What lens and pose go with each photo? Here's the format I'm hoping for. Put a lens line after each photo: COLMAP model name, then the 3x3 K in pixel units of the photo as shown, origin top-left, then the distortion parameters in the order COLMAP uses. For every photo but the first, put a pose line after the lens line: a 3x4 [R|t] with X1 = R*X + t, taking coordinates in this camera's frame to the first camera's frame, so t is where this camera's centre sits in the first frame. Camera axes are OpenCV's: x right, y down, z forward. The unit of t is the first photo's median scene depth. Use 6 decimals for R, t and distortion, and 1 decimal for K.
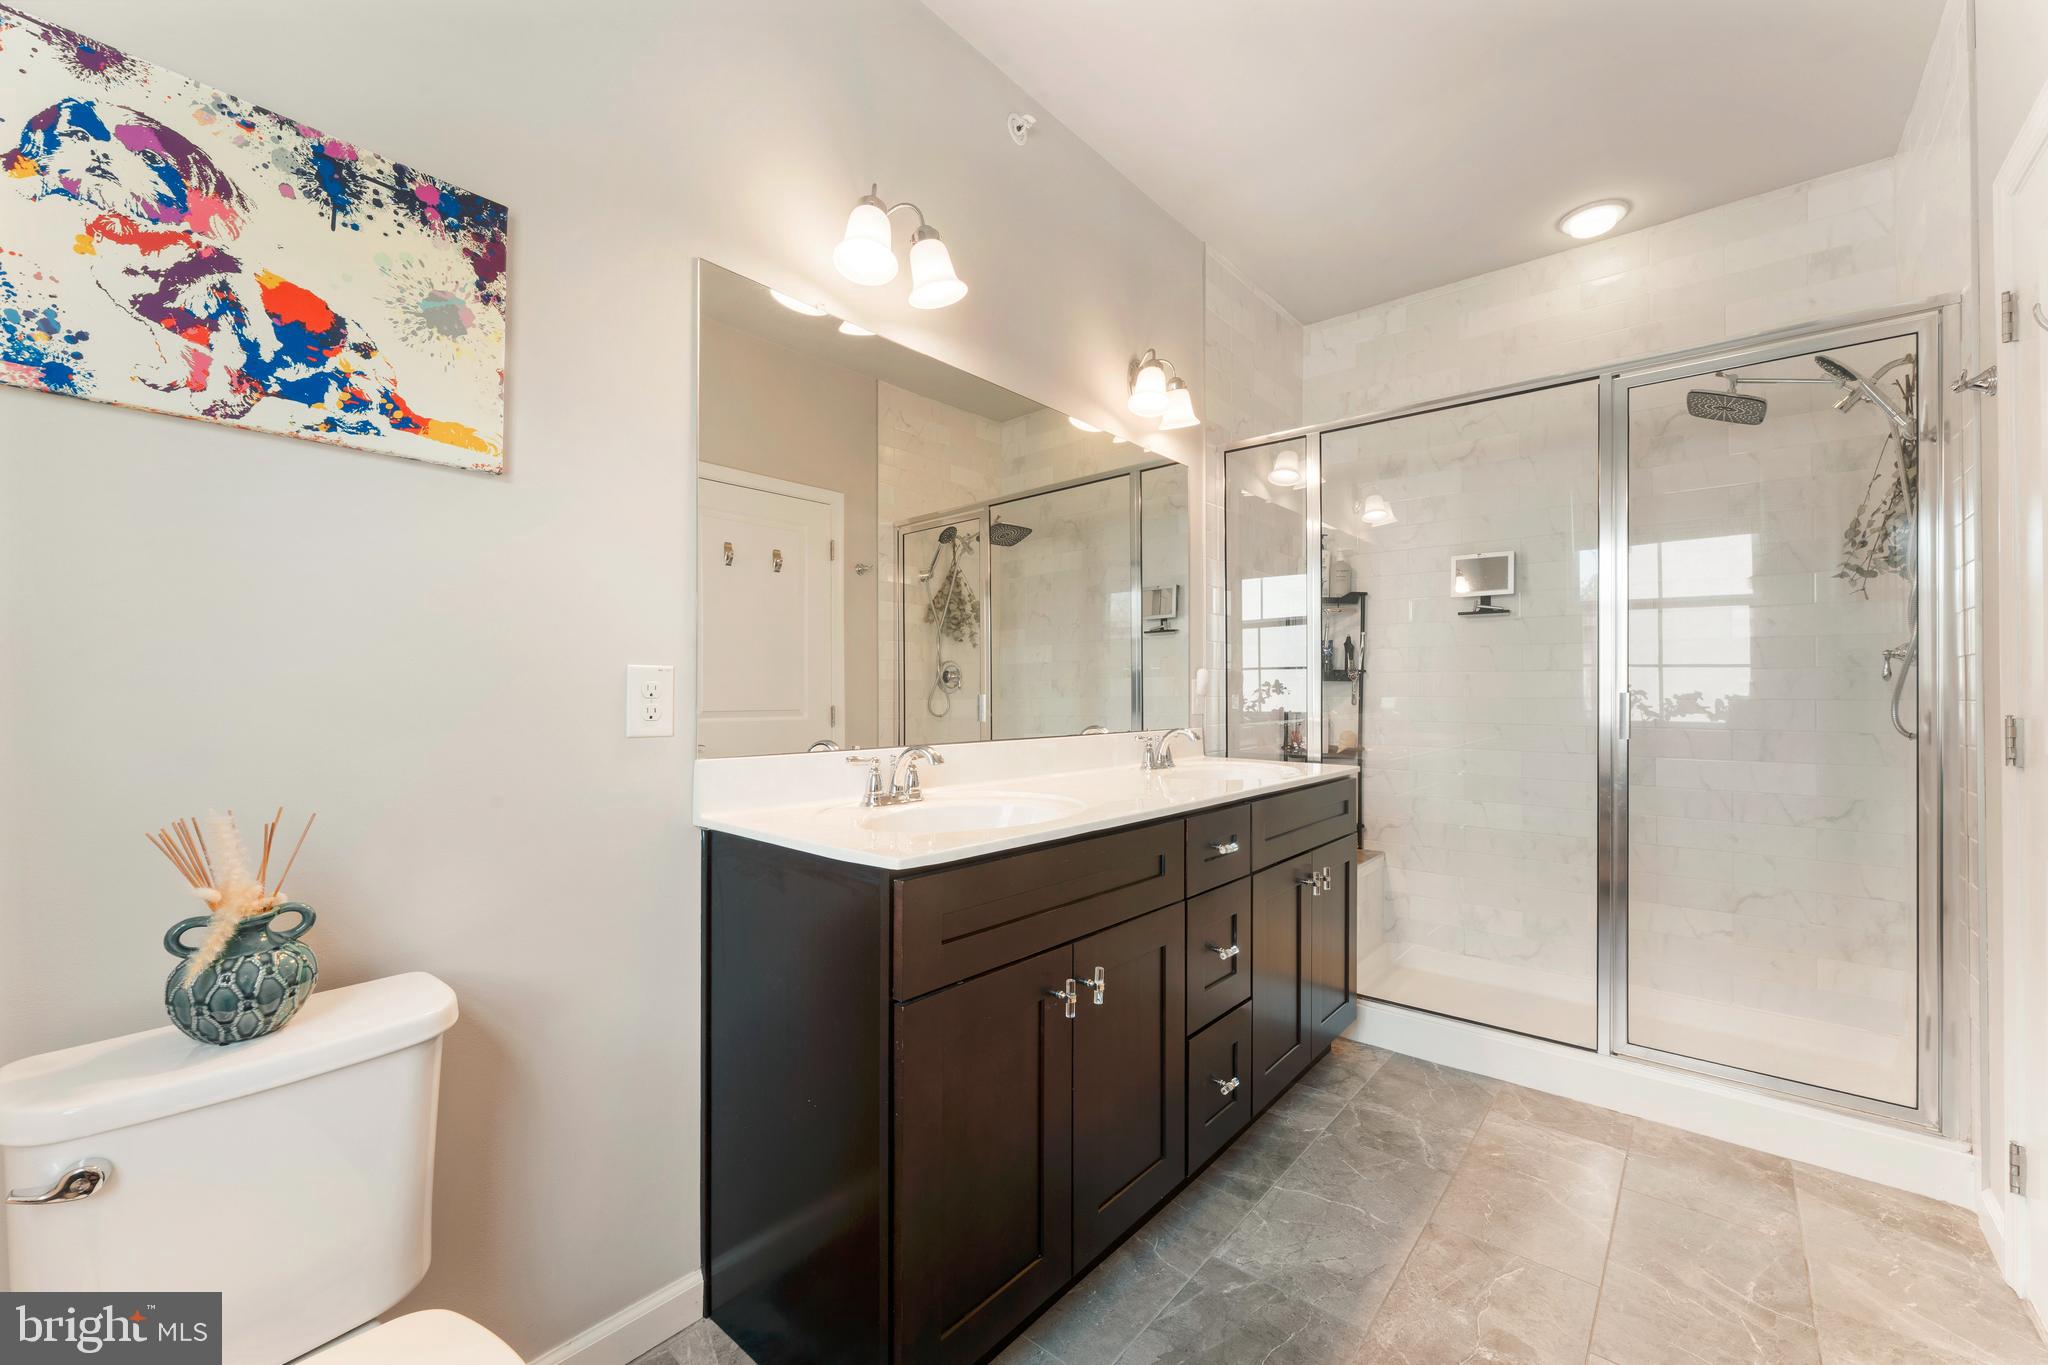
lens RADIAL K [[835.3, 0, 1030.6], [0, 835.3, 676.1], [0, 0, 1]] dist [-0.003727, 0.000288]
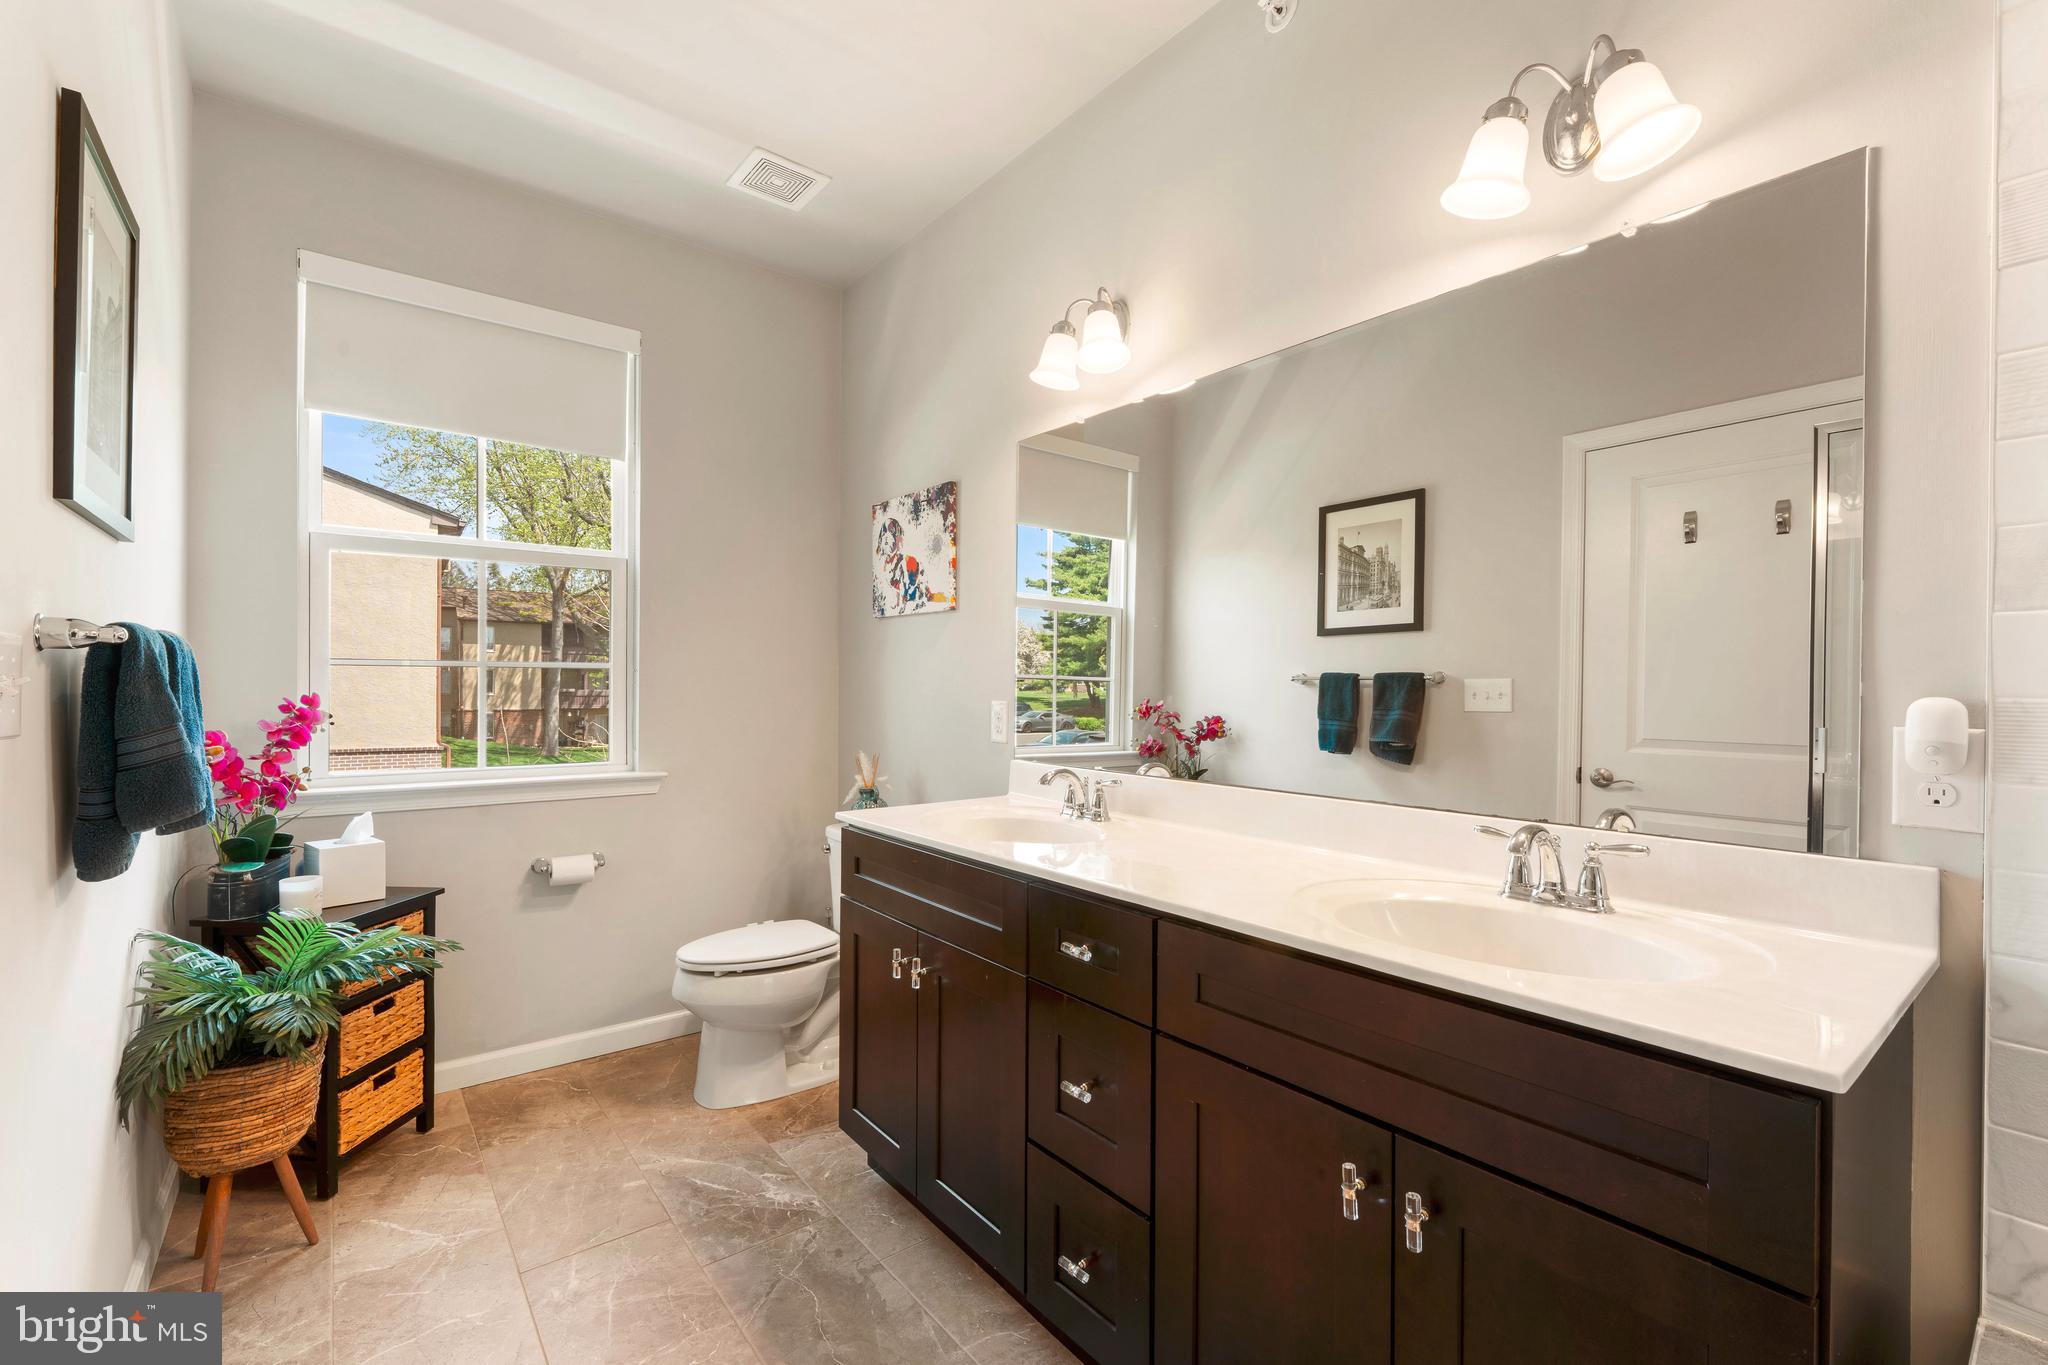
lens RADIAL K [[881.9, 0, 1029.3], [0, 881.9, 692.6], [0, 0, 1]] dist [-0.002928, -0.000128]
pose [[-0.211132, -0.000084, -0.977458, 1.710661], [0.008859, 0.999959, -0.001999, -0.033555], [0.977417, -0.009081, -0.211122, 1.910890]]
